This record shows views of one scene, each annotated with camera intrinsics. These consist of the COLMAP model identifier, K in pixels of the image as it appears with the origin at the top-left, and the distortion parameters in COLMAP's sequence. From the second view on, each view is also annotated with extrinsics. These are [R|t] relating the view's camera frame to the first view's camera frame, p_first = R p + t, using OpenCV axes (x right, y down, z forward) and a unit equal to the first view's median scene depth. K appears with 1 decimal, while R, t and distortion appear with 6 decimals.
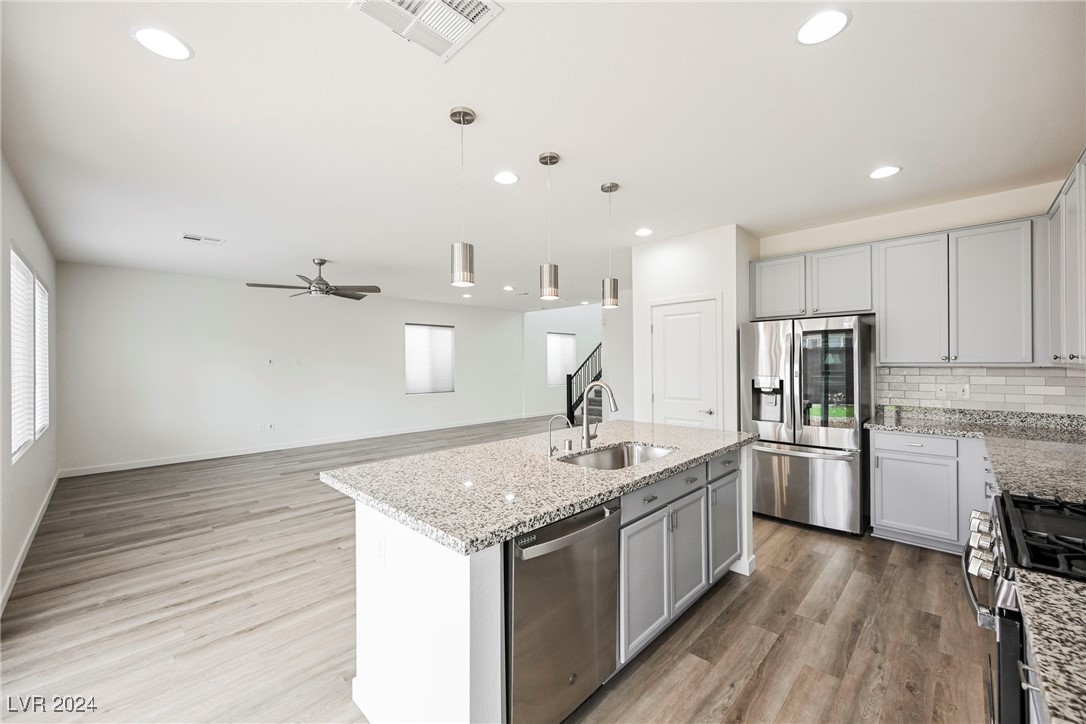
lens RADIAL K [[433.7, 0, 543.0], [0, 433.7, 362.0], [0, 0, 1]] dist [-0.009457, 0.000142]
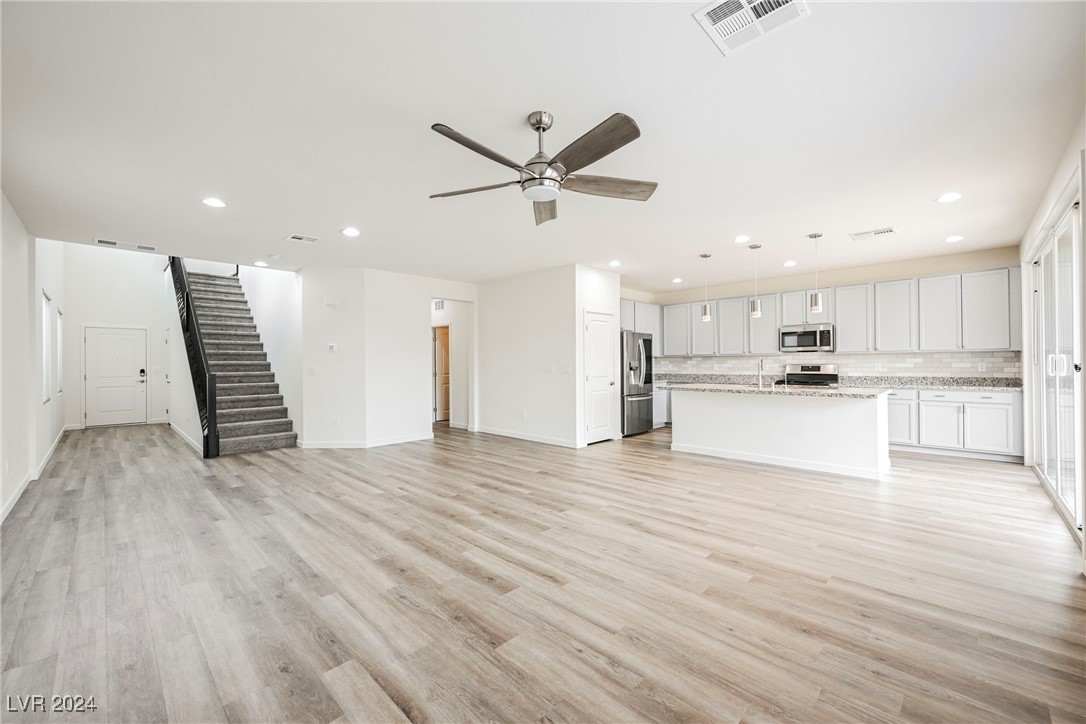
lens RADIAL K [[433.7, 0, 543.0], [0, 433.7, 362.0], [0, 0, 1]] dist [-0.009457, 0.000142]
pose [[-0.000677, 0.007305, 0.999973, -1.454118], [0.005522, 0.999958, -0.007301, 0.052908], [-0.999985, 0.005517, -0.000718, 1.457828]]
